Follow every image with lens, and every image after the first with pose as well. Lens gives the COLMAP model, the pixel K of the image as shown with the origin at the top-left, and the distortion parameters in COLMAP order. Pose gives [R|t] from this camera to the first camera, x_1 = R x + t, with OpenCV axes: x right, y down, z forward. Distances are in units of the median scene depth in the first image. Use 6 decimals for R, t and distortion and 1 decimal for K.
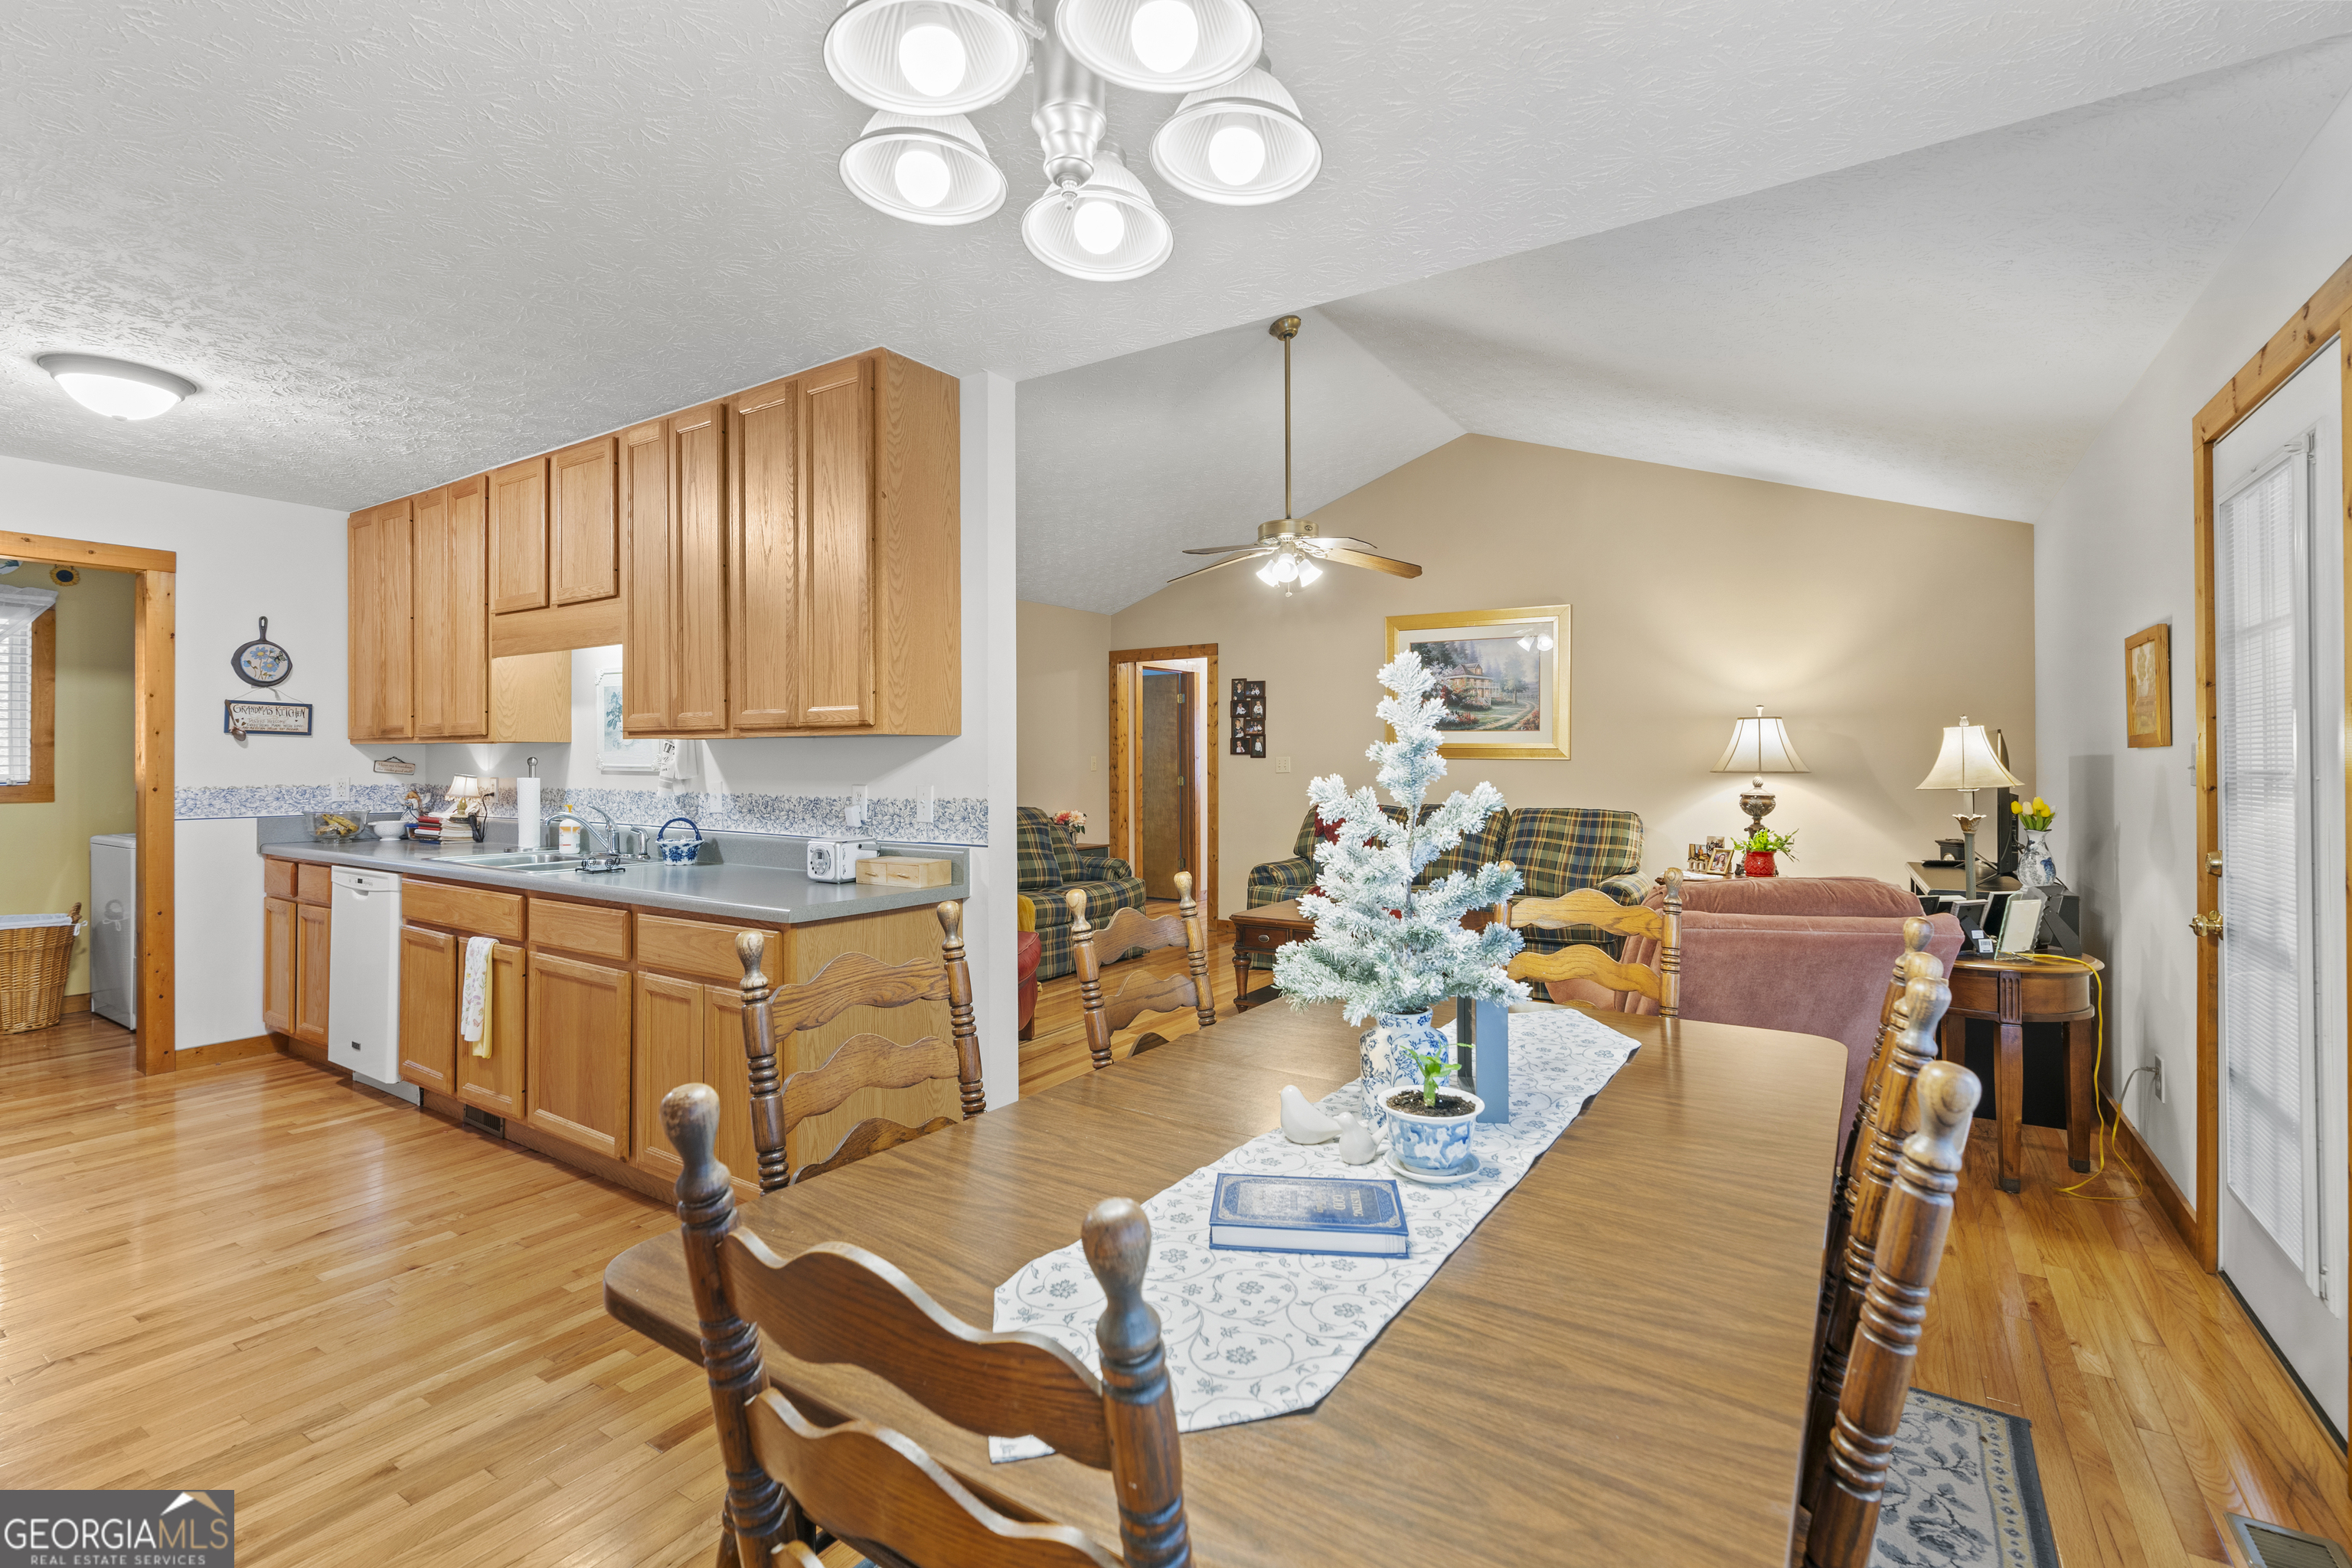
lens RADIAL K [[1065.1, 0, 1170.8], [0, 1065.1, 754.0], [0, 0, 1]] dist [-0.013222, 0.004874]
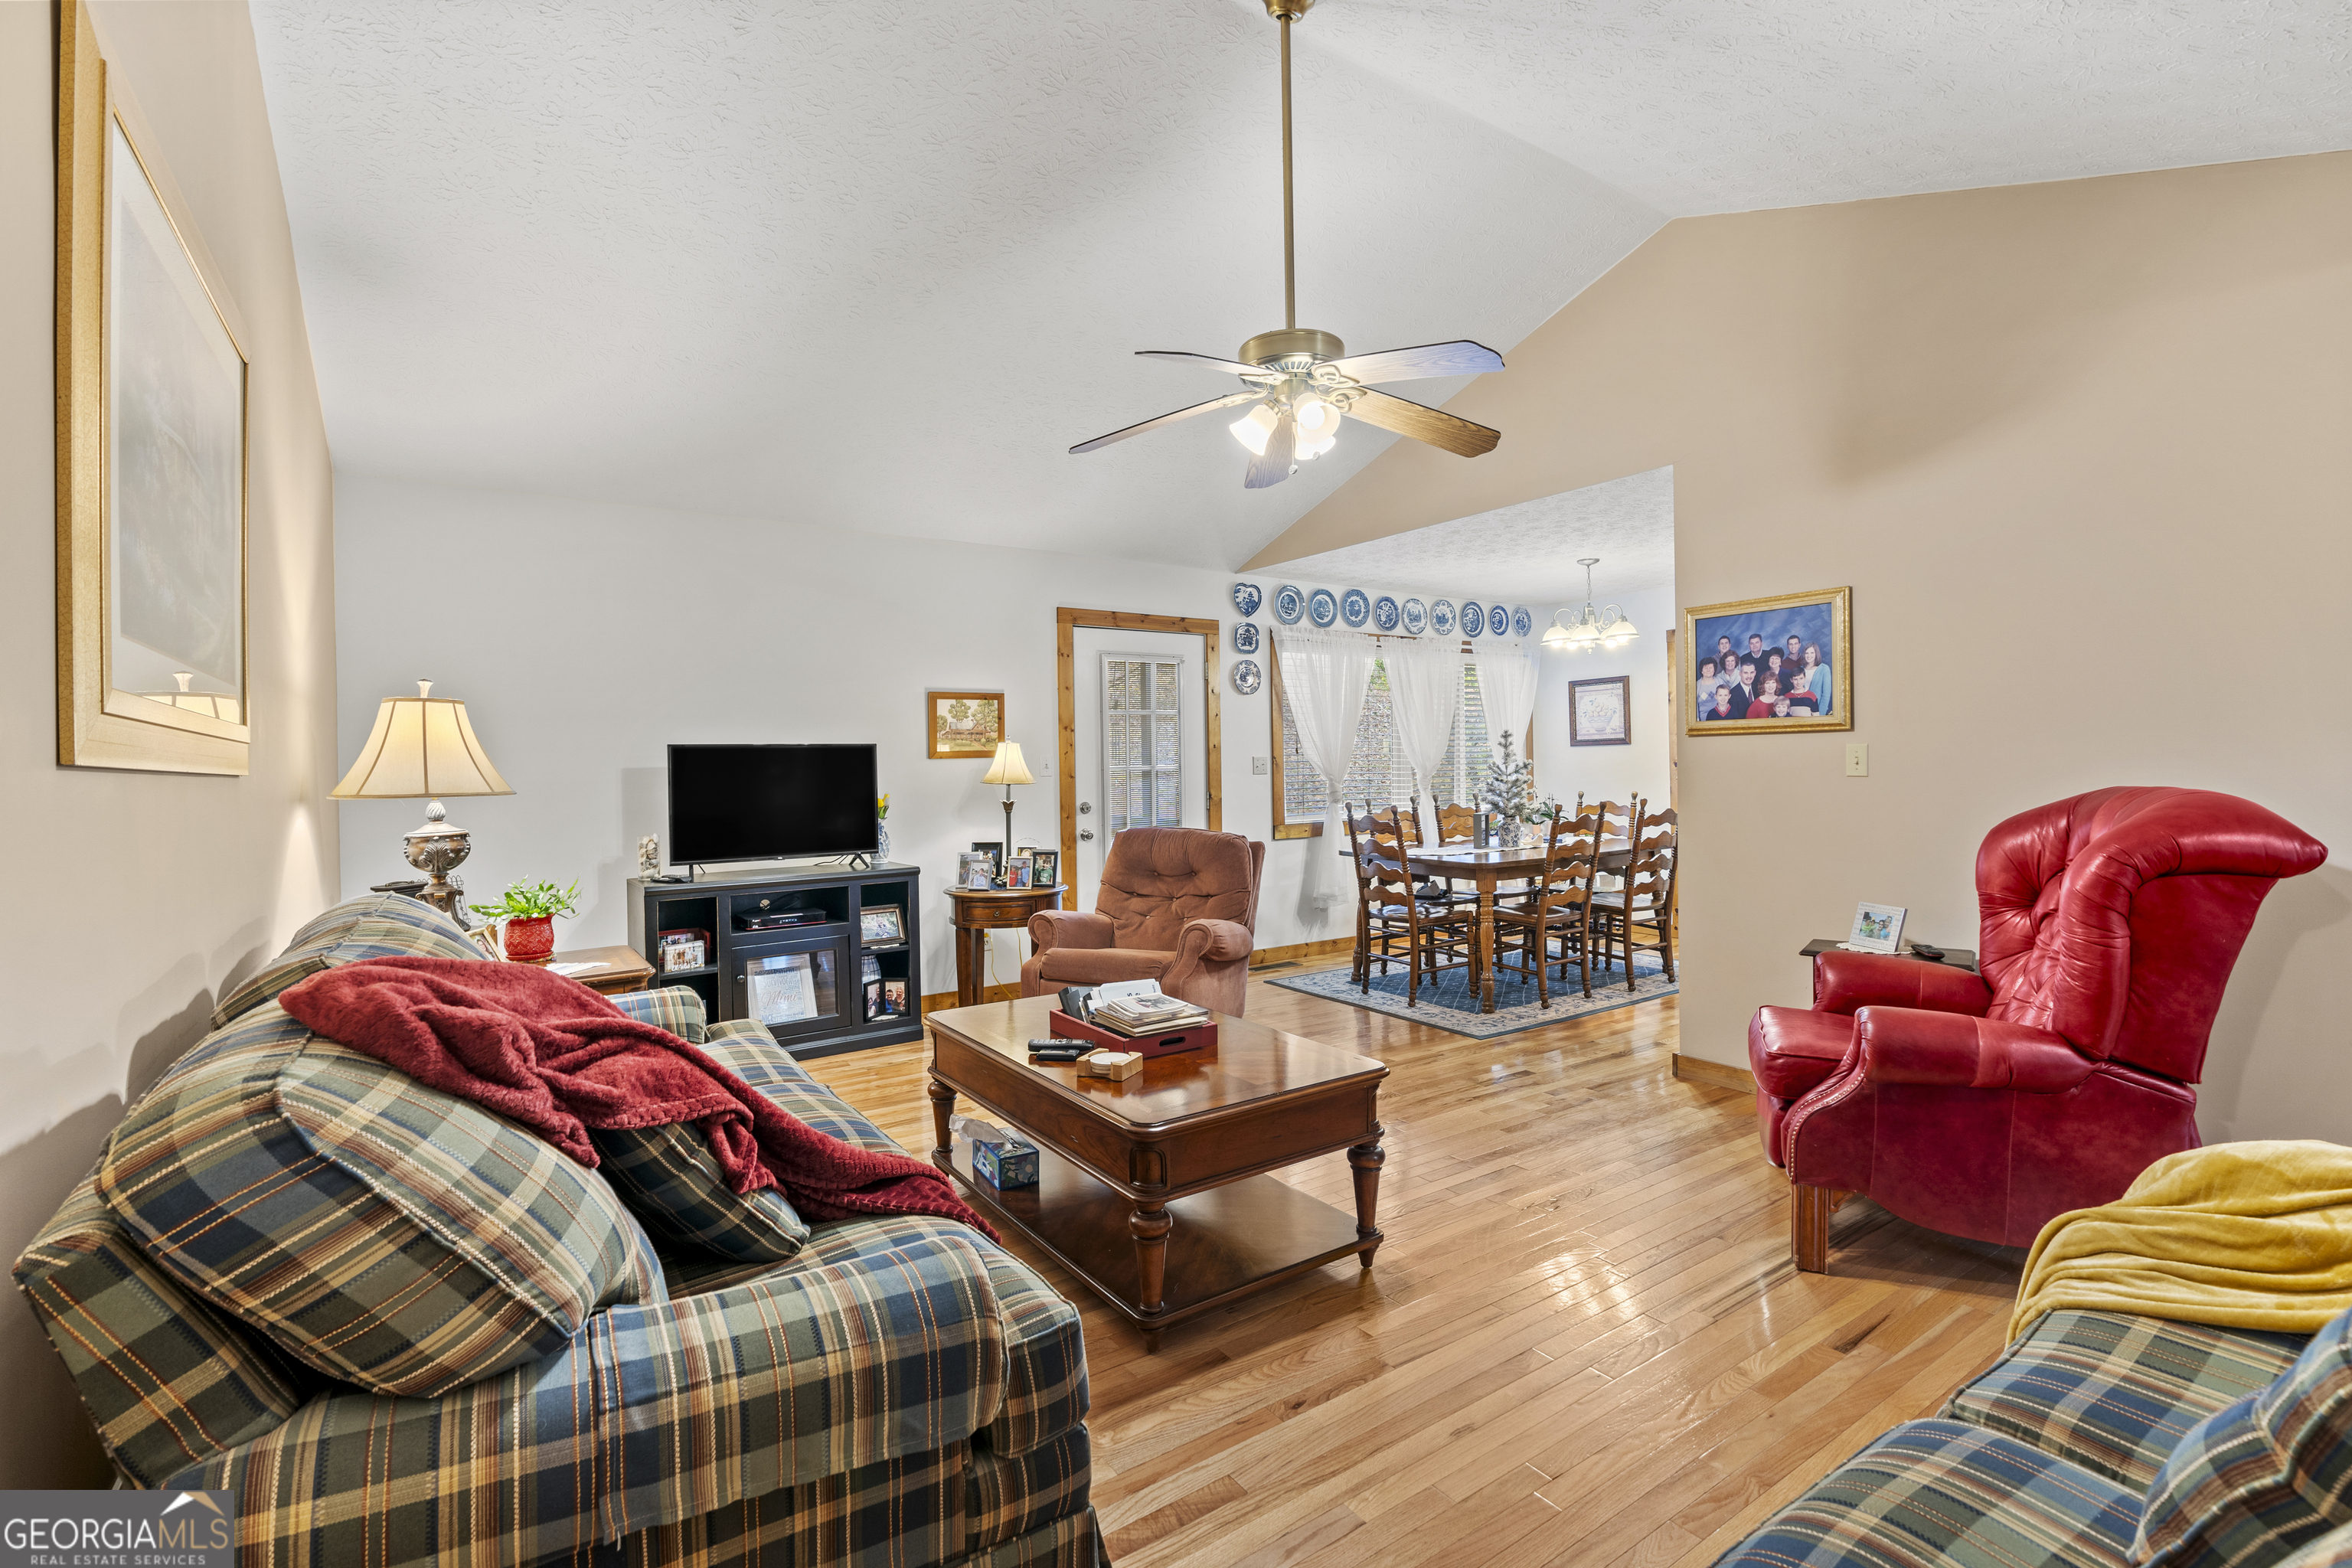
lens RADIAL K [[1065.1, 0, 1172.8], [0, 1065.1, 786.9], [0, 0, 1]] dist [-0.013222, 0.004874]
pose [[-0.924331, 0.007544, 0.381518, -0.034067], [0.015578, 0.999717, 0.017973, 0.007947], [-0.381274, 0.022557, -0.924187, 1.207364]]
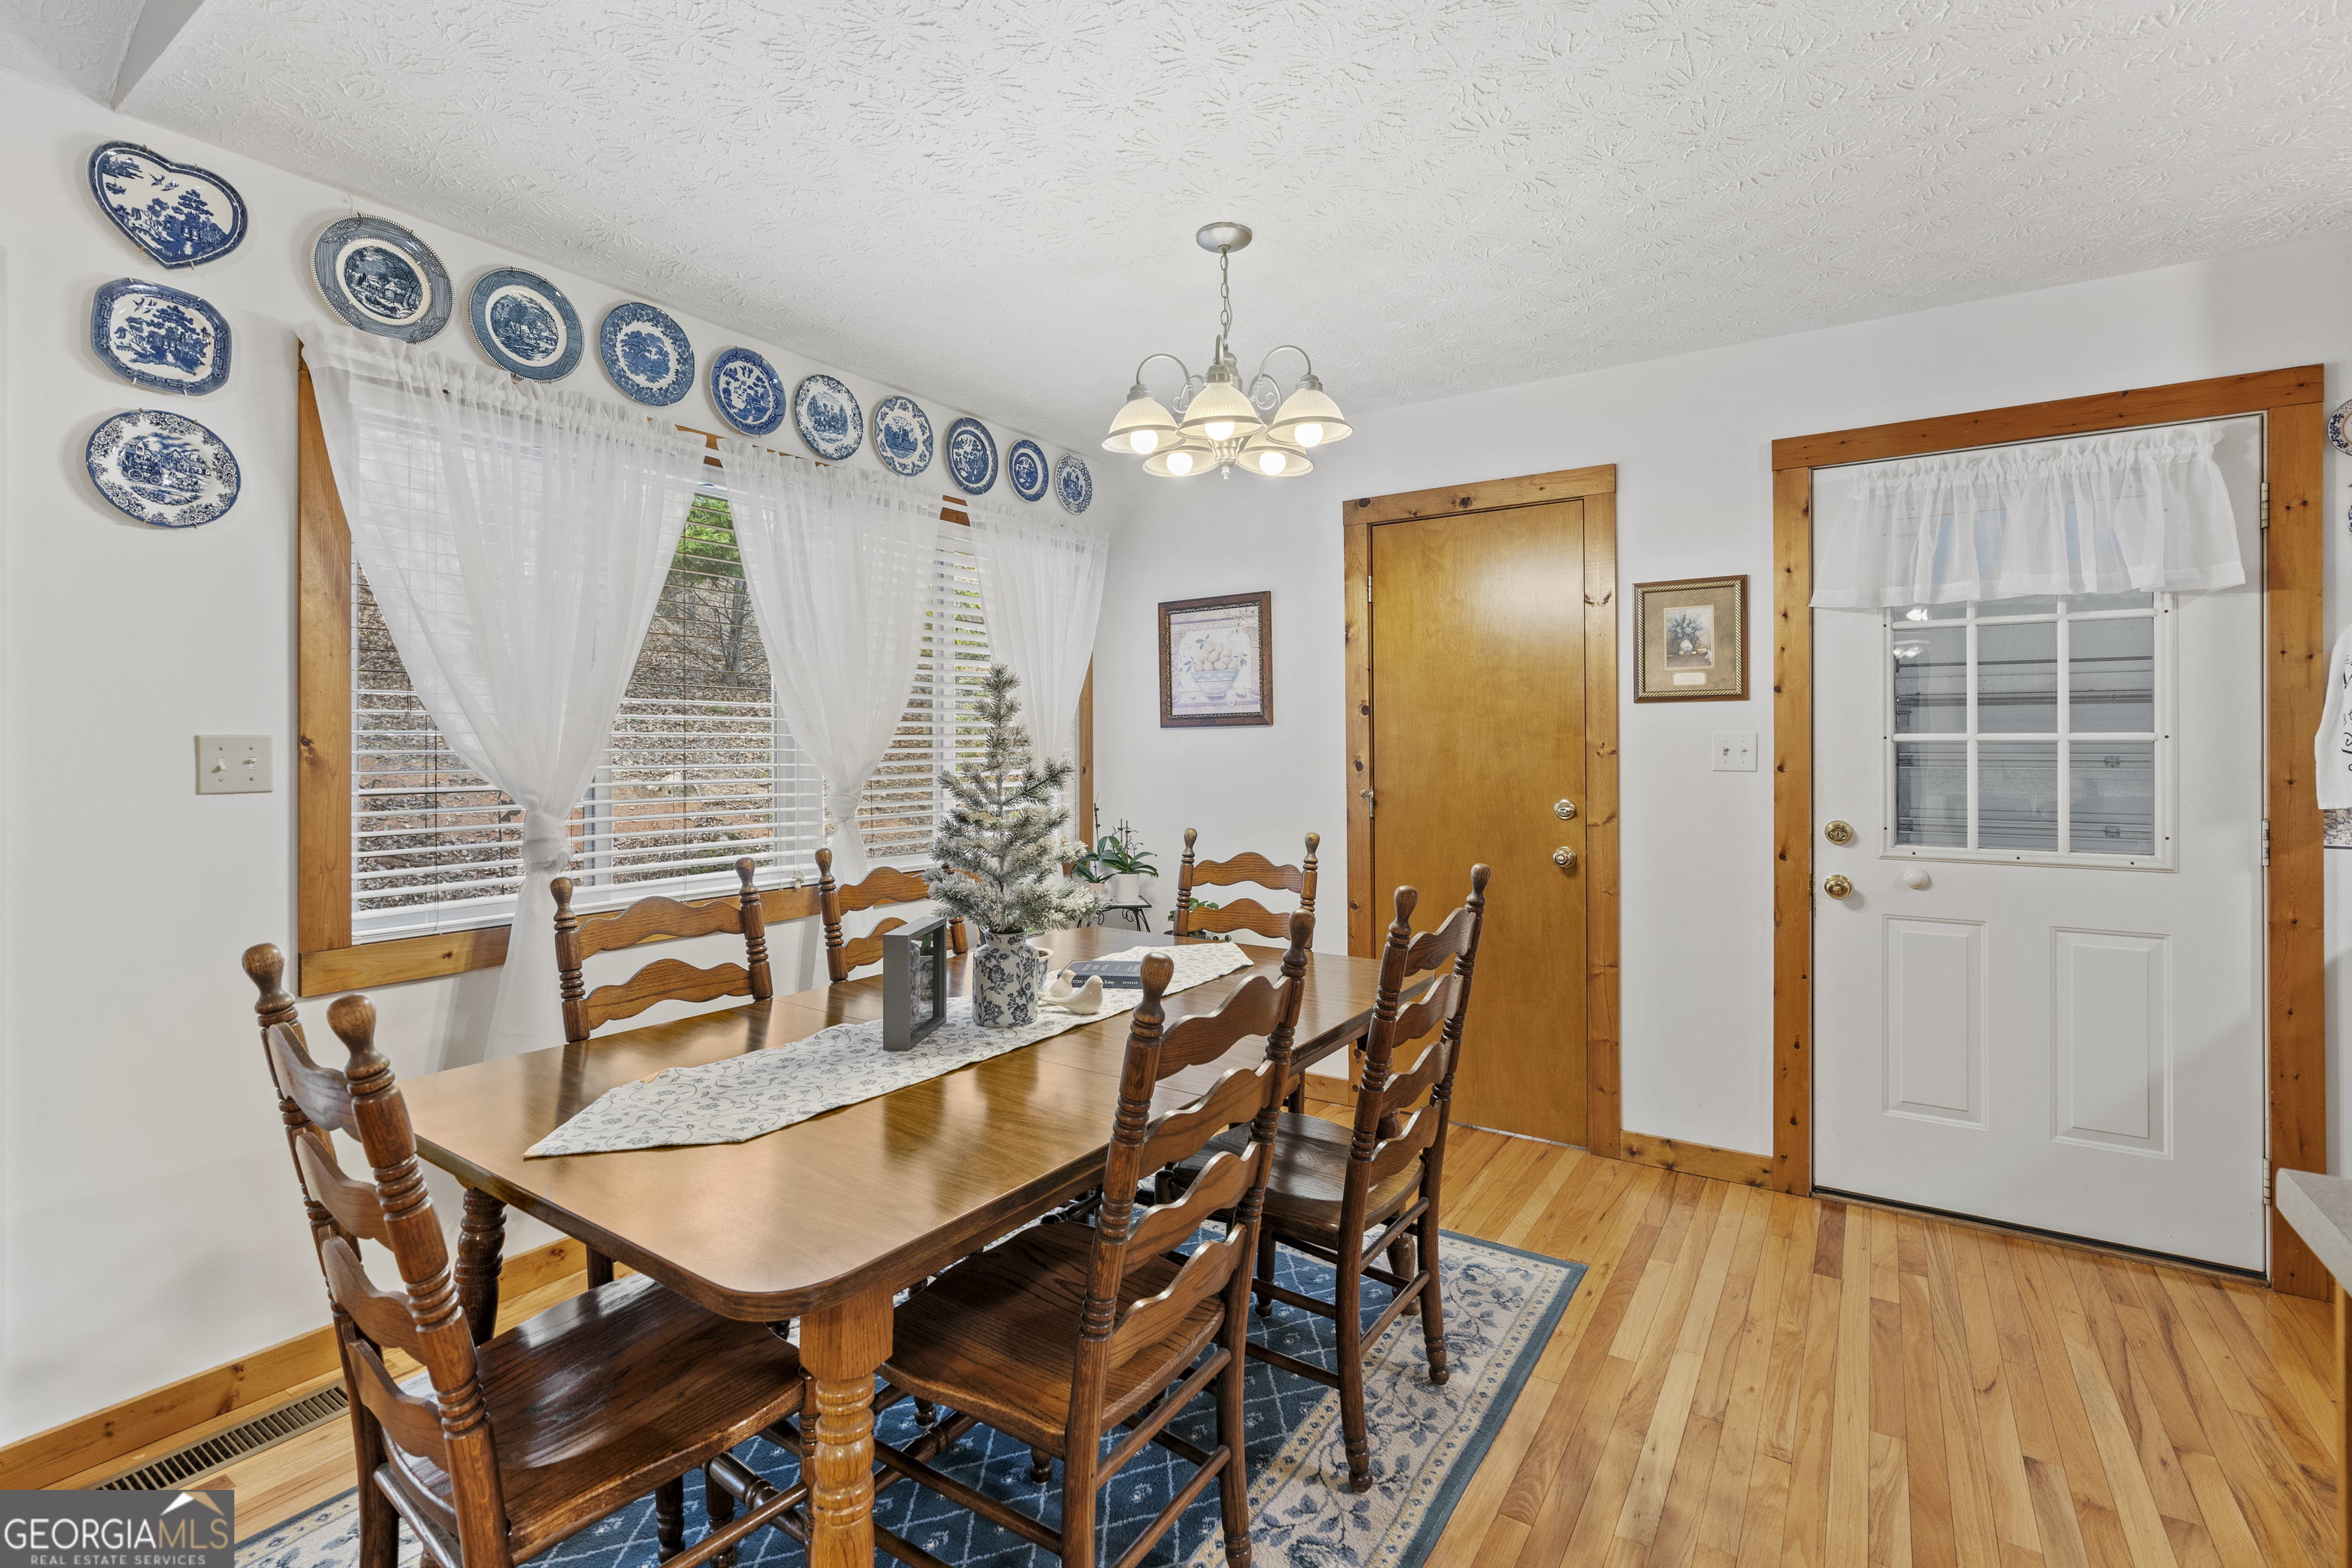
lens RADIAL K [[1065.1, 0, 1167.6], [0, 1065.1, 732.8], [0, 0, 1]] dist [-0.013222, 0.004874]
pose [[-0.999937, 0.004137, 0.010428, -0.001046], [0.003967, 0.999860, -0.016268, 0.003765], [-0.010494, -0.016226, -0.999813, 0.540308]]
